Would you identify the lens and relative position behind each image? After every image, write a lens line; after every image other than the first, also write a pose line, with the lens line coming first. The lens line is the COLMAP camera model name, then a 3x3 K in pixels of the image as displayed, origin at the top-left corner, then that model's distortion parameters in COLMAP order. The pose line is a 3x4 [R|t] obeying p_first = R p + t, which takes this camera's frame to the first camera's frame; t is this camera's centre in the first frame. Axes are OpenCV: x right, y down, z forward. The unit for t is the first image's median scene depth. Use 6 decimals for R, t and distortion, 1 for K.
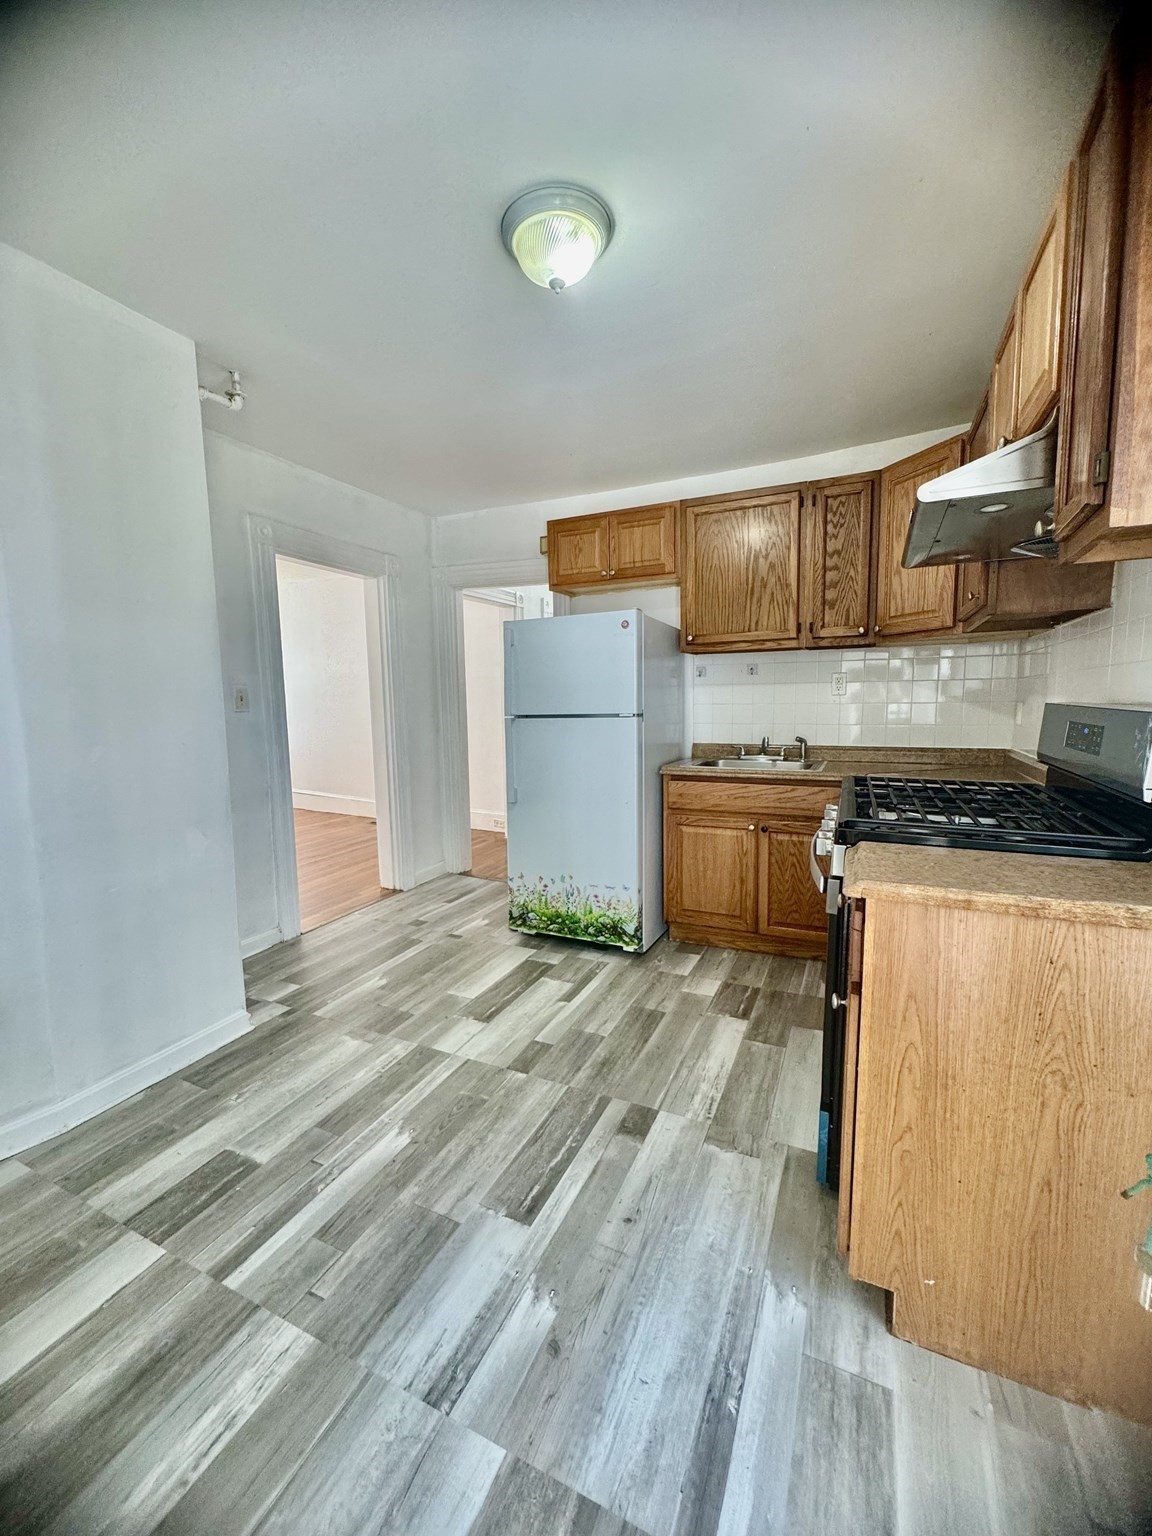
lens RADIAL K [[616.0, 0, 575.1], [0, 616.0, 767.6], [0, 0, 1]] dist [-0.004914, 0.000077]
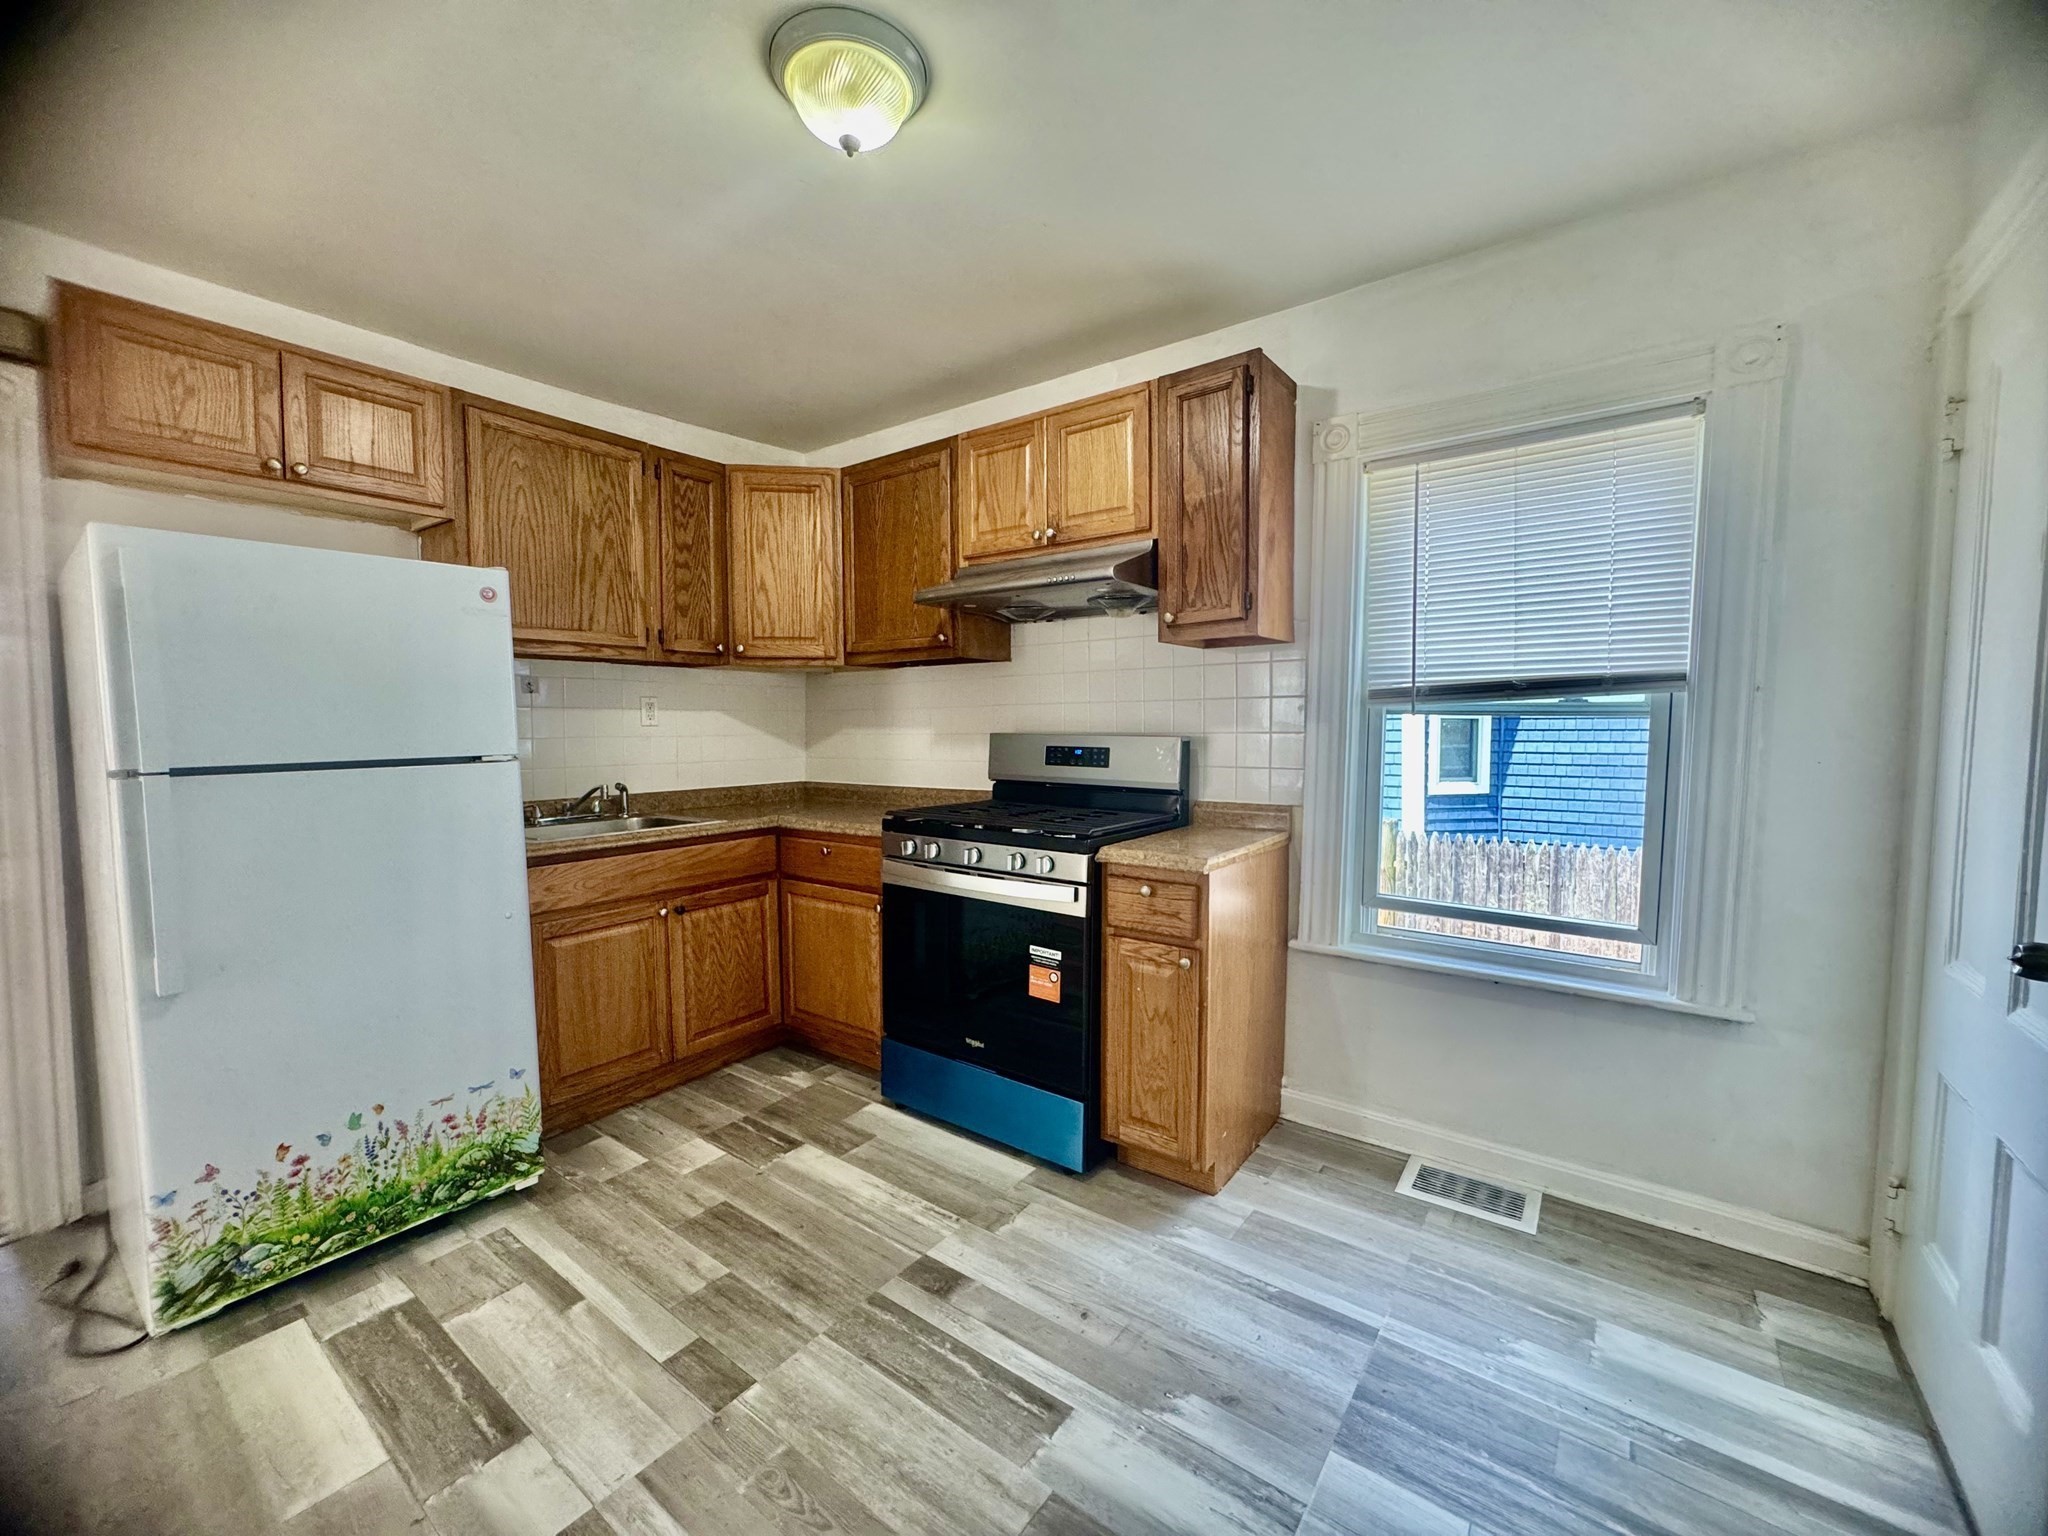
lens RADIAL K [[821.3, 0, 1025.1], [0, 821.3, 766.6], [0, 0, 1]] dist [-0.004914, 0.000077]
pose [[0.191511, -0.038684, 0.980728, -0.600516], [0.109311, 0.993847, 0.017856, -0.043273], [-0.975384, 0.103785, 0.194562, 0.440856]]
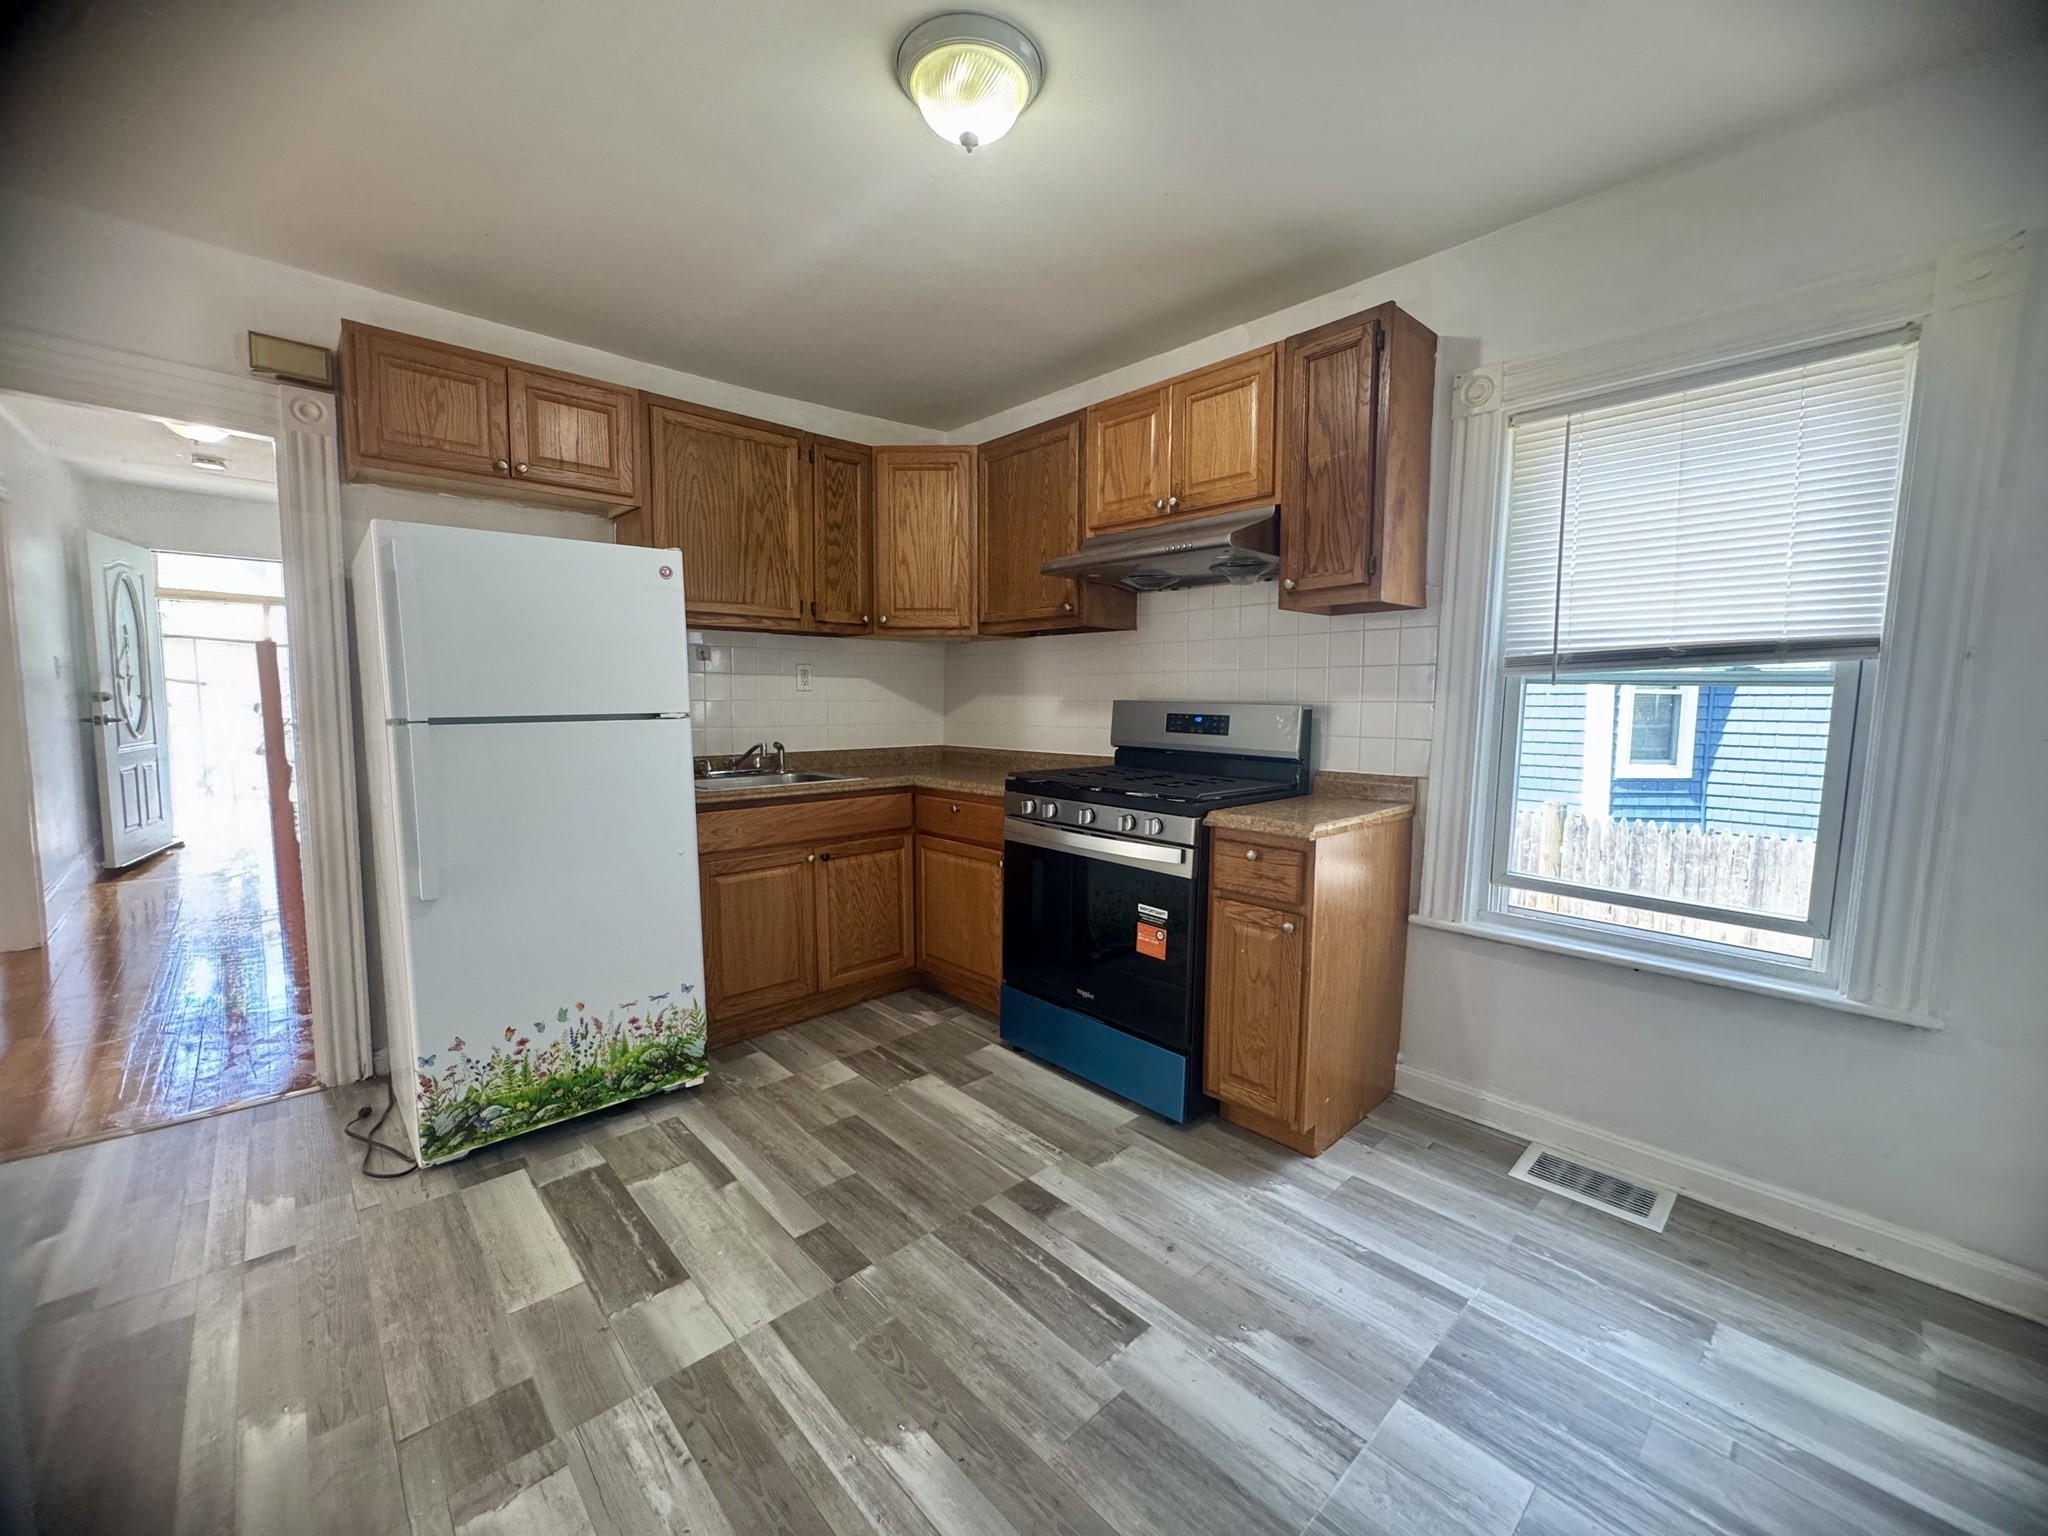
lens RADIAL K [[821.3, 0, 1024.5], [0, 821.3, 767.7], [0, 0, 1]] dist [-0.004914, 0.000077]
pose [[0.366855, -0.065581, 0.927963, -0.629021], [0.091791, 0.995196, 0.034045, -0.030040], [-0.925738, 0.072689, 0.371113, 0.393722]]
